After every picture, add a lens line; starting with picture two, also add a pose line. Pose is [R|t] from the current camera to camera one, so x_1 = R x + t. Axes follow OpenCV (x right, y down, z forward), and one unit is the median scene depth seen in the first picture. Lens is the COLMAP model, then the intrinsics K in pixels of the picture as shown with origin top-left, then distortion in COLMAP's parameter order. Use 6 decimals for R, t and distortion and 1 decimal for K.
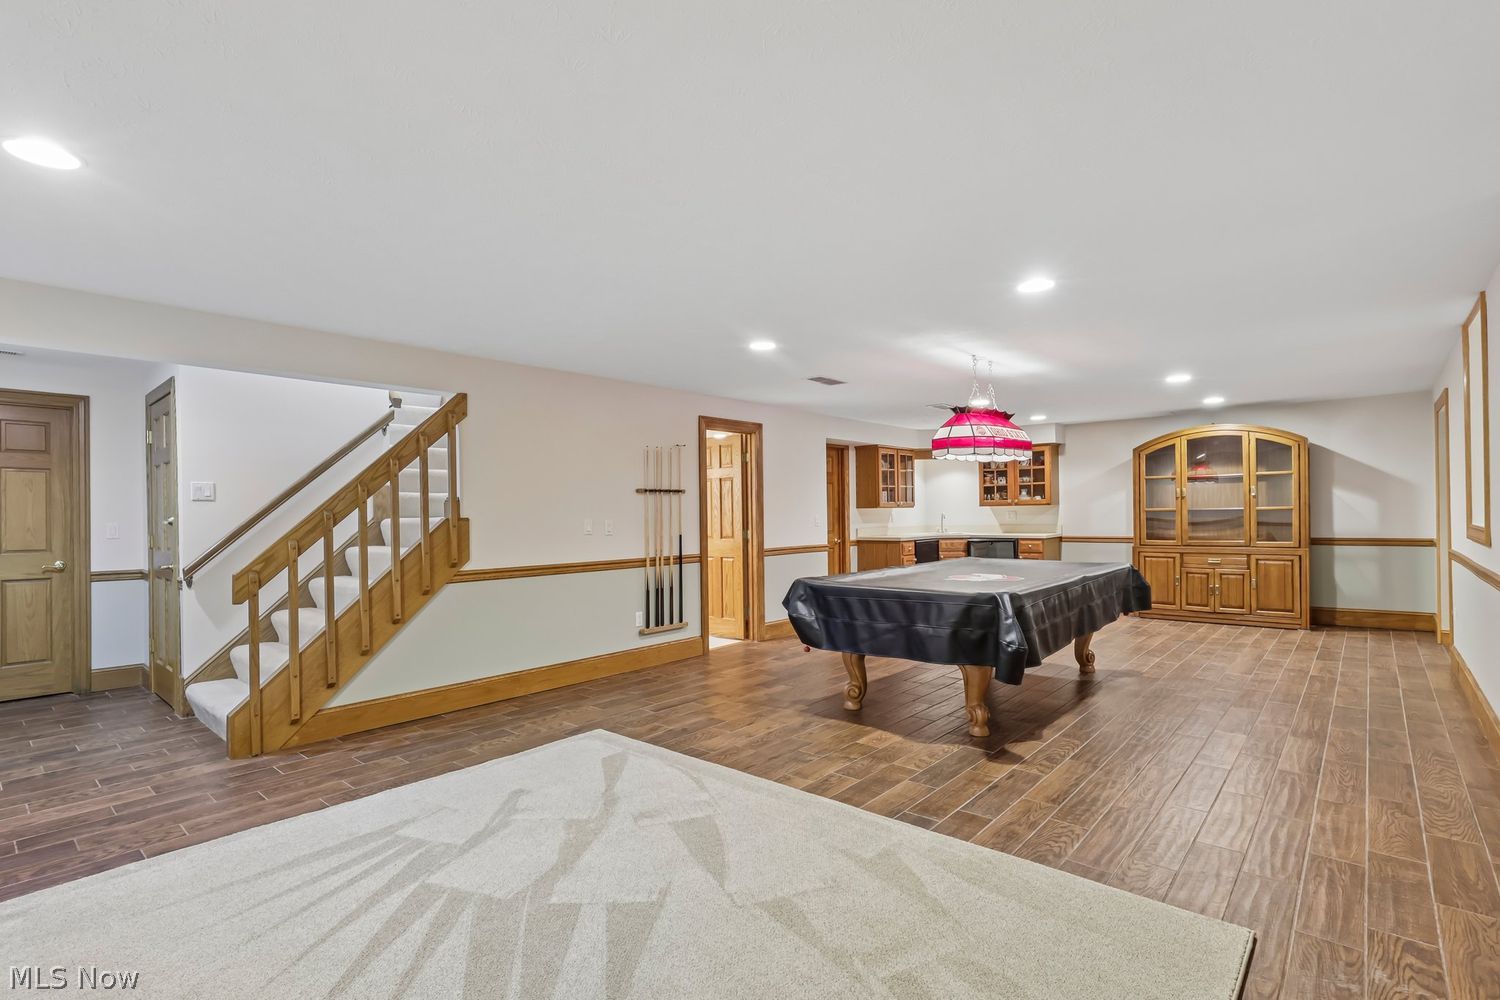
lens RADIAL K [[715.2, 0, 740.6], [0, 715.2, 512.5], [0, 0, 1]] dist [-0.003000, 0.002209]
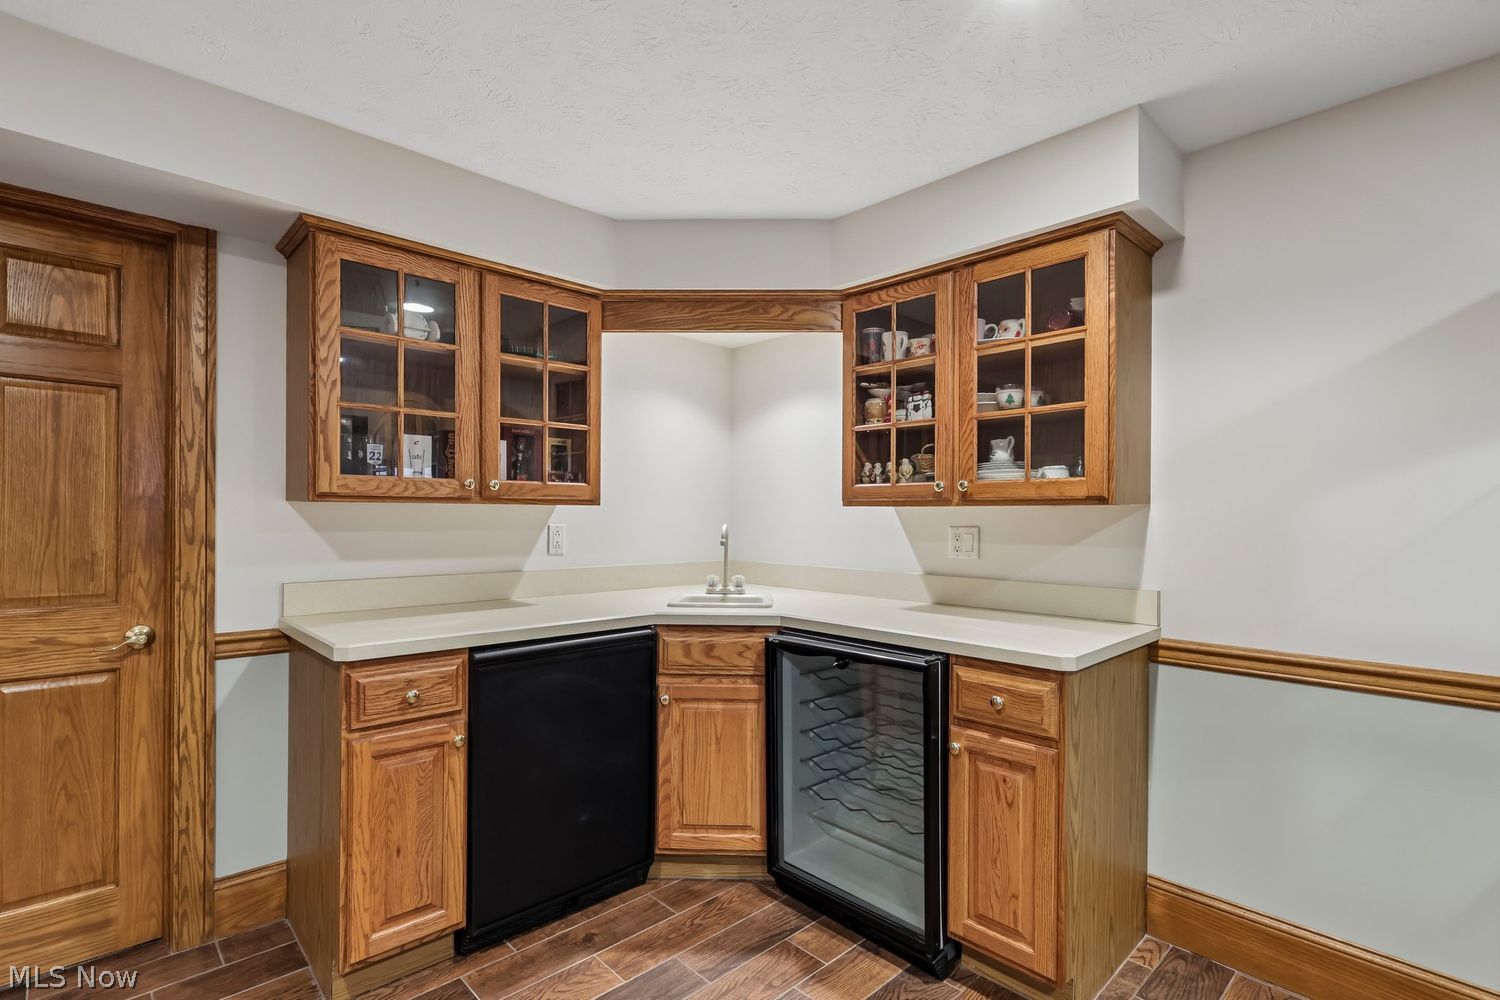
lens RADIAL K [[715.2, 0, 751.8], [0, 715.2, 514.4], [0, 0, 1]] dist [-0.003000, 0.002209]
pose [[0.996781, 0.024410, -0.076364, 0.351583], [-0.024593, 0.999696, -0.001455, -0.004567], [0.076305, 0.003328, 0.997079, 0.796083]]
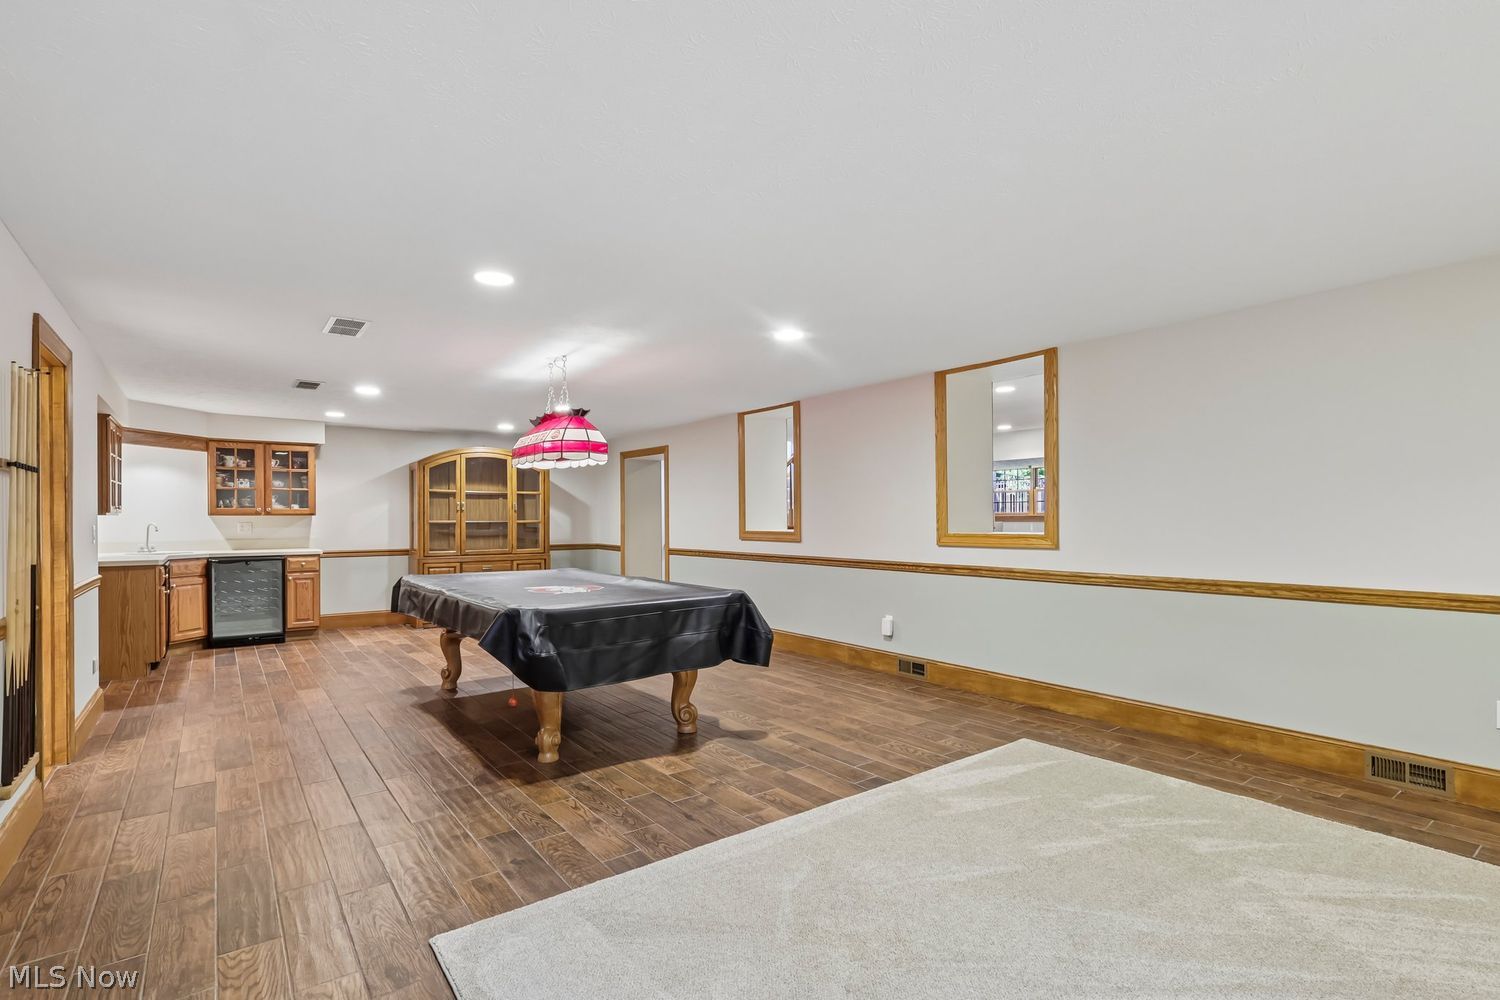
lens RADIAL K [[715.2, 0, 739.8], [0, 715.2, 522.6], [0, 0, 1]] dist [-0.003000, 0.002209]
pose [[0.190784, 0.011597, 0.981563, -0.322259], [-0.001028, 0.999932, -0.011614, 0.007762], [-0.981631, 0.001207, 0.190783, 0.340995]]
